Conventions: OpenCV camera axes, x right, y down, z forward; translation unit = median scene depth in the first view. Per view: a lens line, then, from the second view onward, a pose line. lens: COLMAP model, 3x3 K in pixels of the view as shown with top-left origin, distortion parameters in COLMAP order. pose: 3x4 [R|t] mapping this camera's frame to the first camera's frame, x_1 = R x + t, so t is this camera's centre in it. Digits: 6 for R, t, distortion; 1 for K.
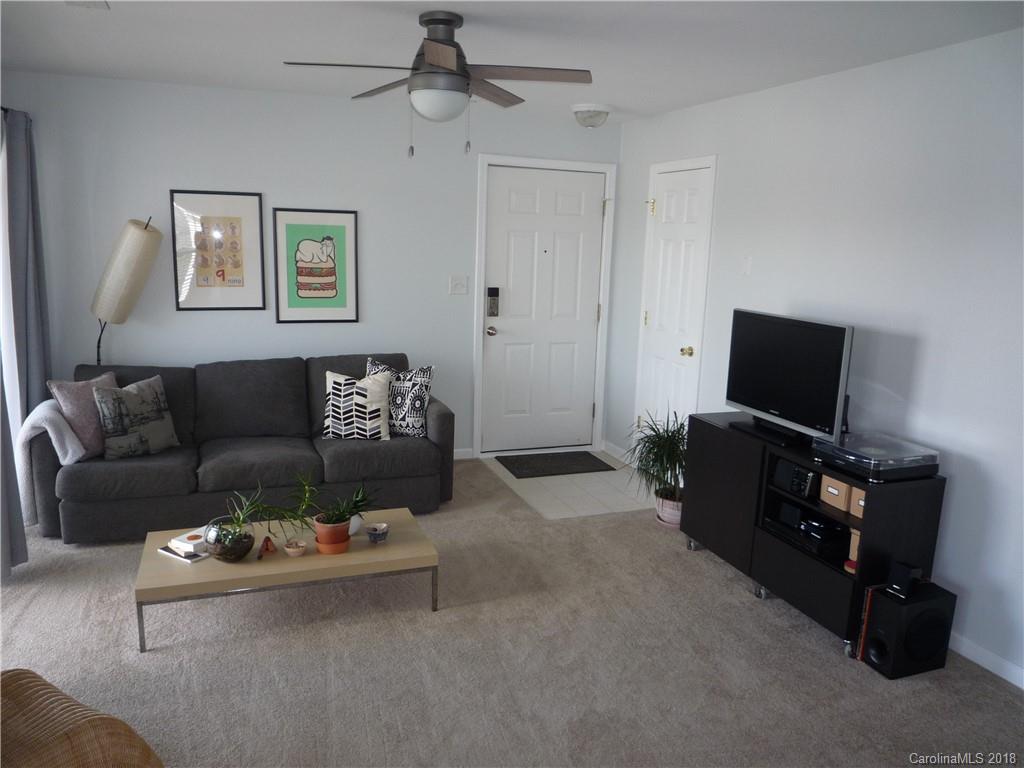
lens RADIAL K [[773.4, 0, 506.3], [0, 773.4, 387.8], [0, 0, 1]] dist [0.038201, -0.088205]
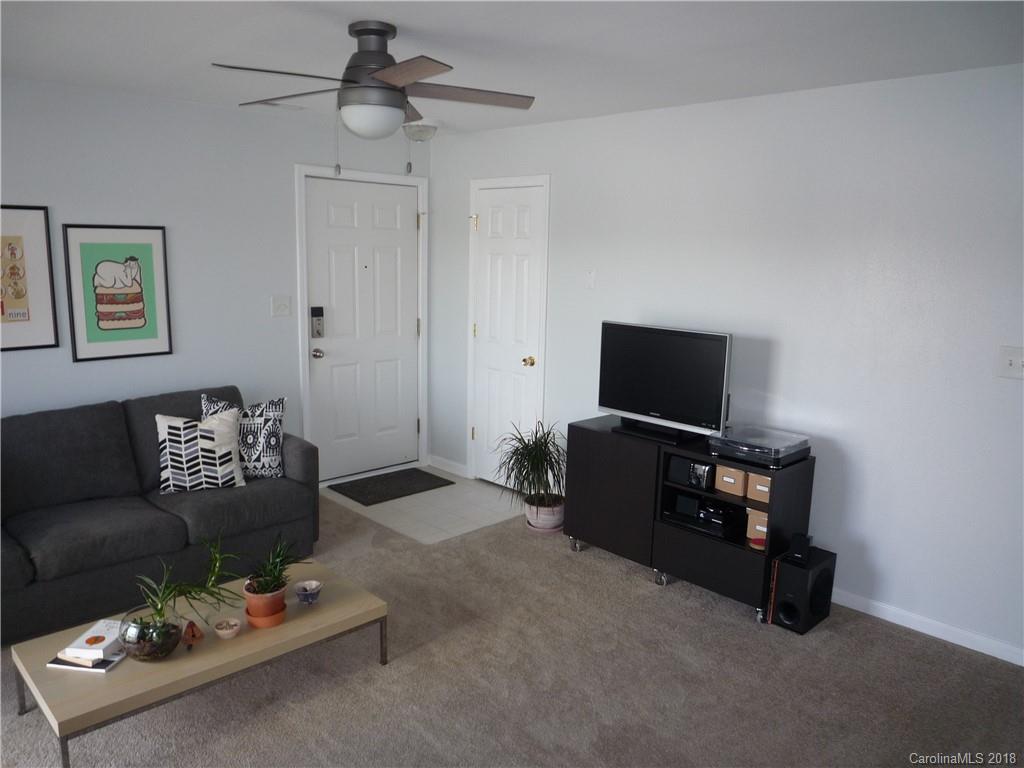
lens RADIAL K [[773.4, 0, 506.3], [0, 773.4, 387.8], [0, 0, 1]] dist [0.038201, -0.088205]
pose [[0.914629, -0.083722, 0.395531, -0.218335], [0.084681, 0.996294, 0.015069, -0.031714], [-0.395327, 0.019712, 0.918329, 0.061109]]
